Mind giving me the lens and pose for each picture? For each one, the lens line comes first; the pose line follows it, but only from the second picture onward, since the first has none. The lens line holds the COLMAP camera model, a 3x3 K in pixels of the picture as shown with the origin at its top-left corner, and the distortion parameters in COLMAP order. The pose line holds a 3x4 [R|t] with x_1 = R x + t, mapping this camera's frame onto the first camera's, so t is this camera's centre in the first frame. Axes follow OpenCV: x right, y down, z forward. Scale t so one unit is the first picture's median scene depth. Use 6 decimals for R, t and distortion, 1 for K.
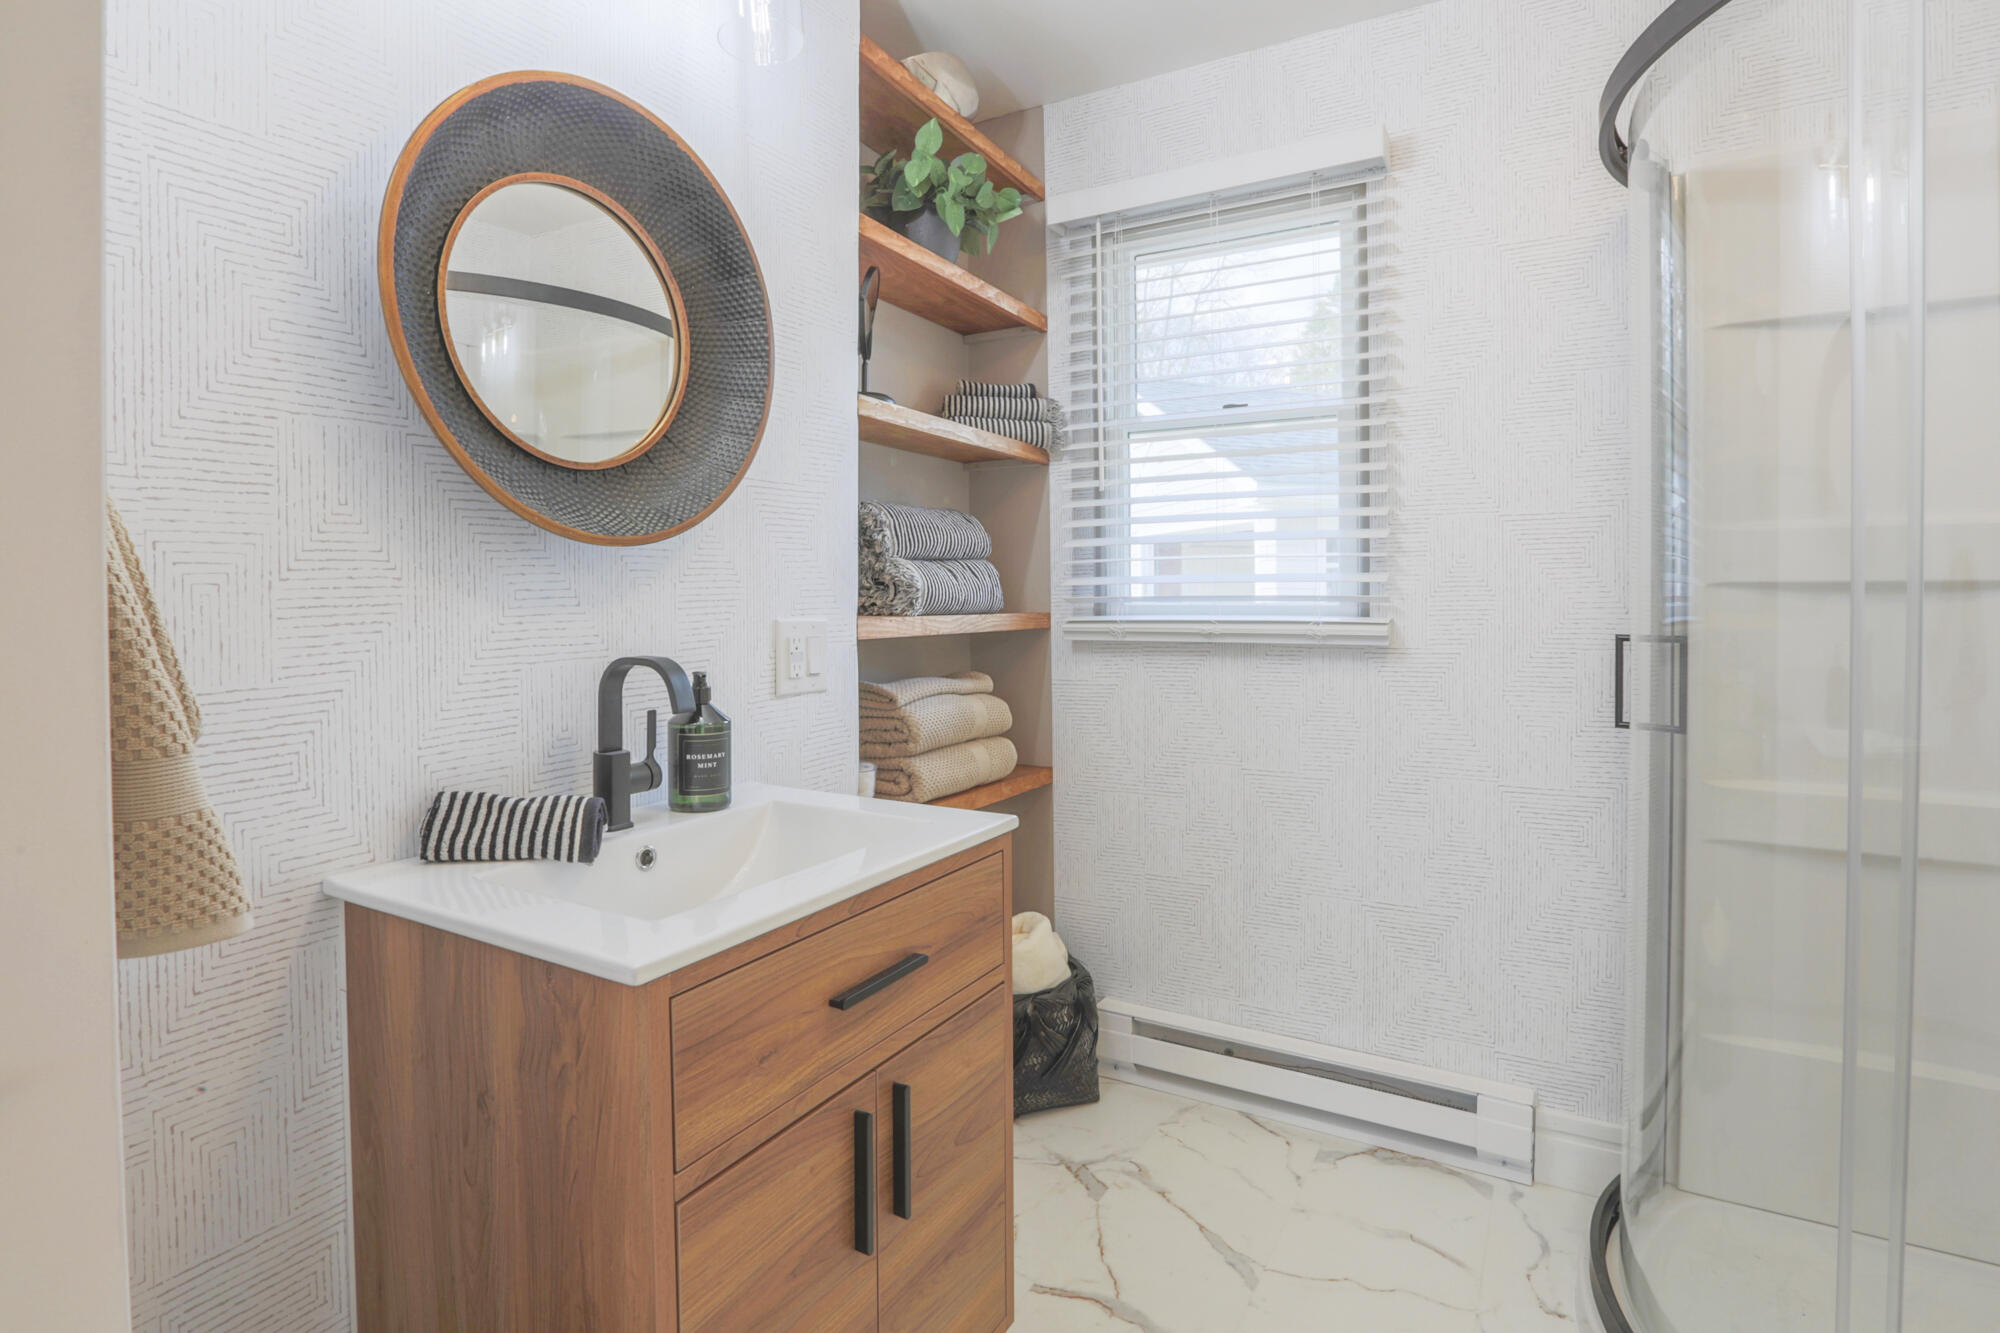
lens RADIAL K [[976.8, 0, 1002.0], [0, 976.8, 630.1], [0, 0, 1]] dist [0.000499, 0.000217]
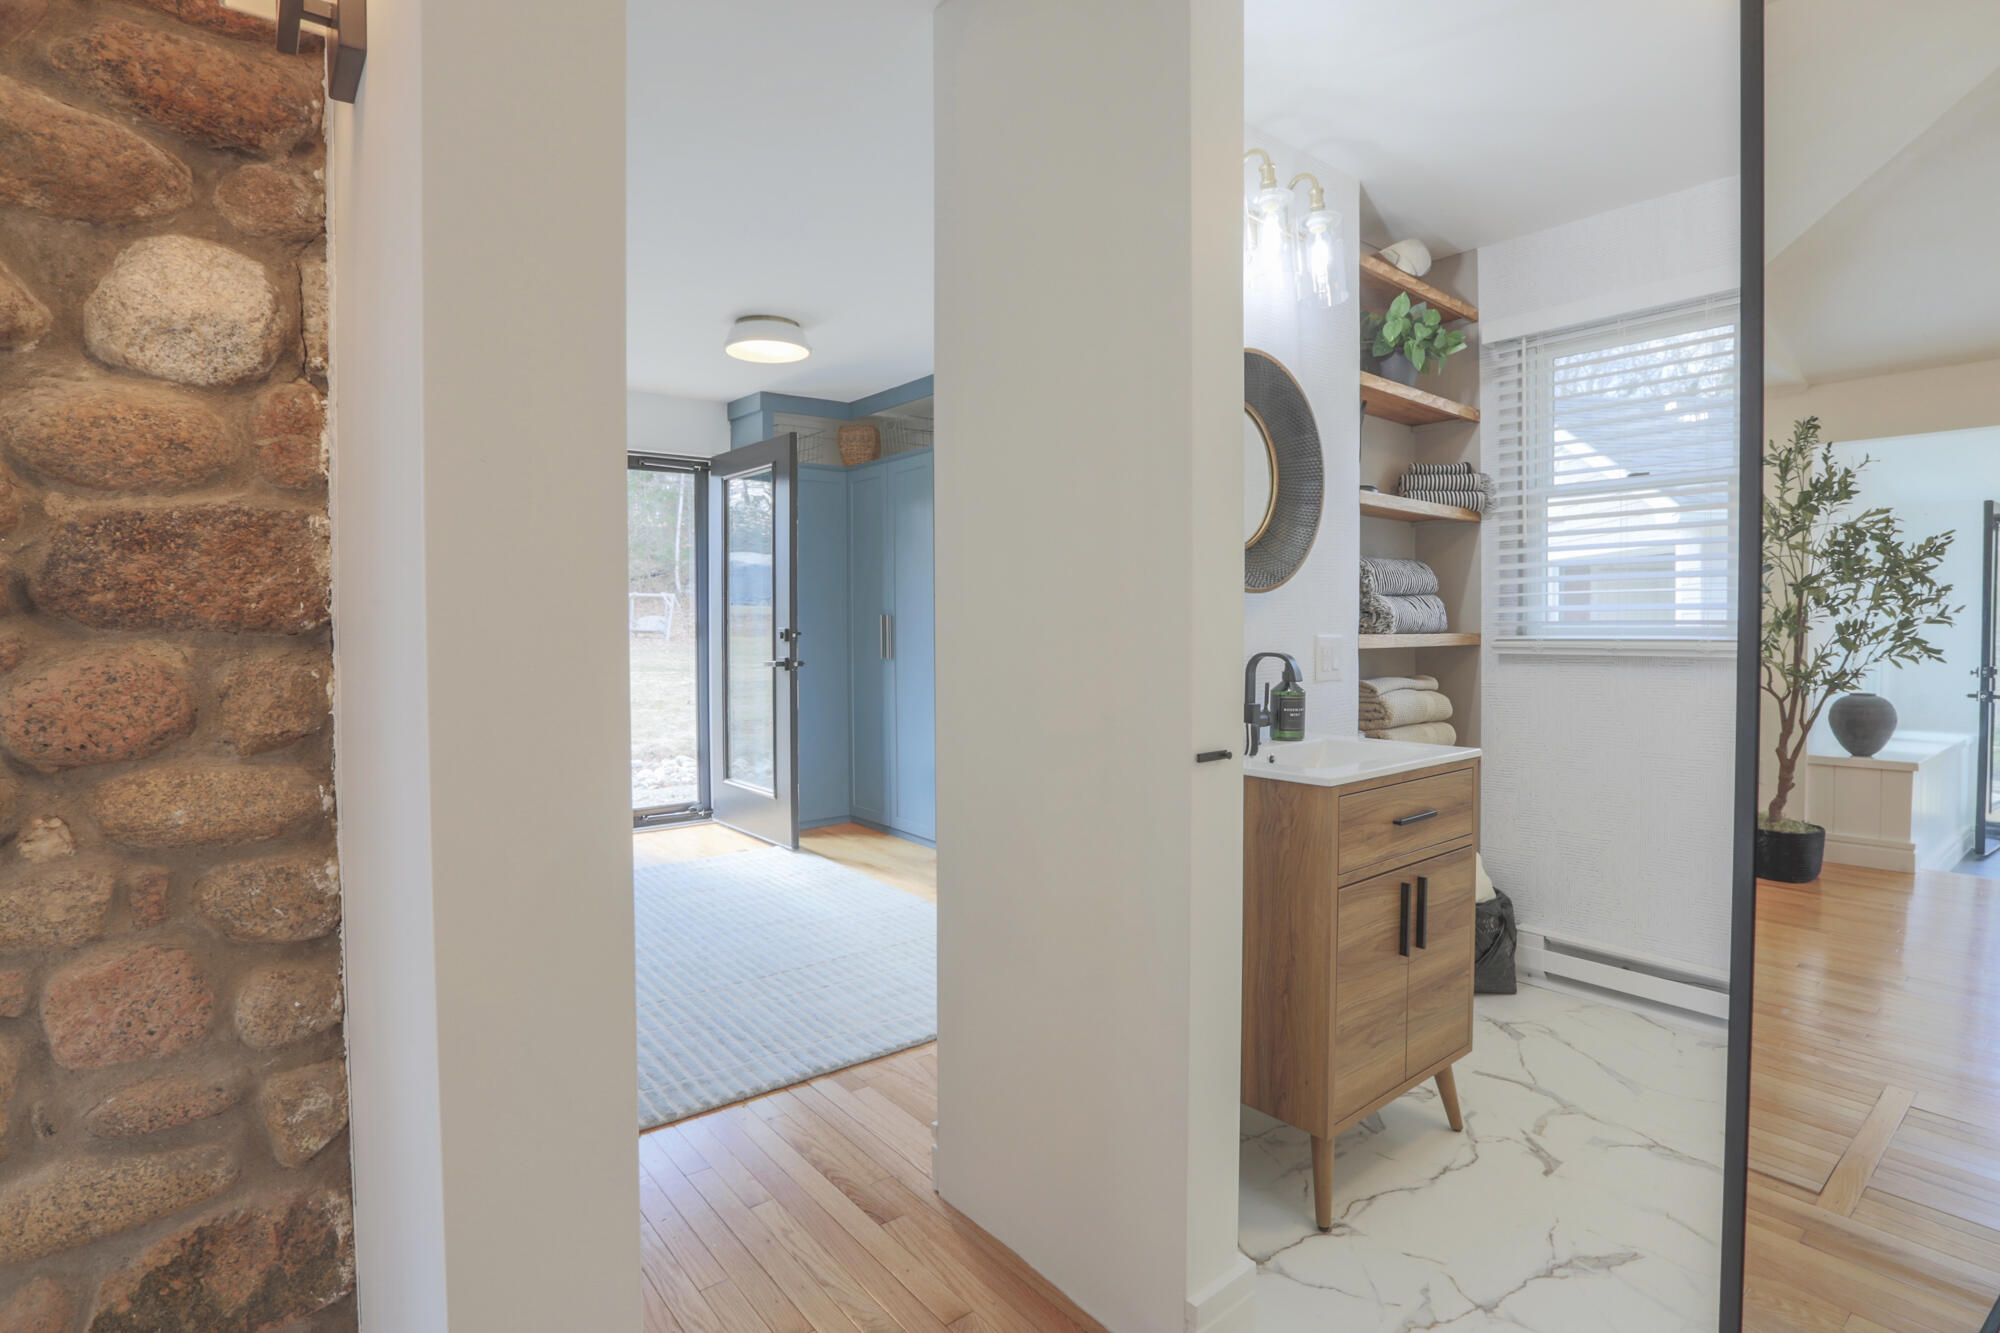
lens RADIAL K [[934.5, 0, 1090.2], [0, 934.5, 659.5], [0, 0, 1]] dist [-0.011174, 0.000089]
pose [[0.952816, 0.012070, -0.303309, -0.085301], [-0.010756, 0.999924, 0.006003, 0.018759], [0.303359, -0.002457, 0.952873, -0.449128]]
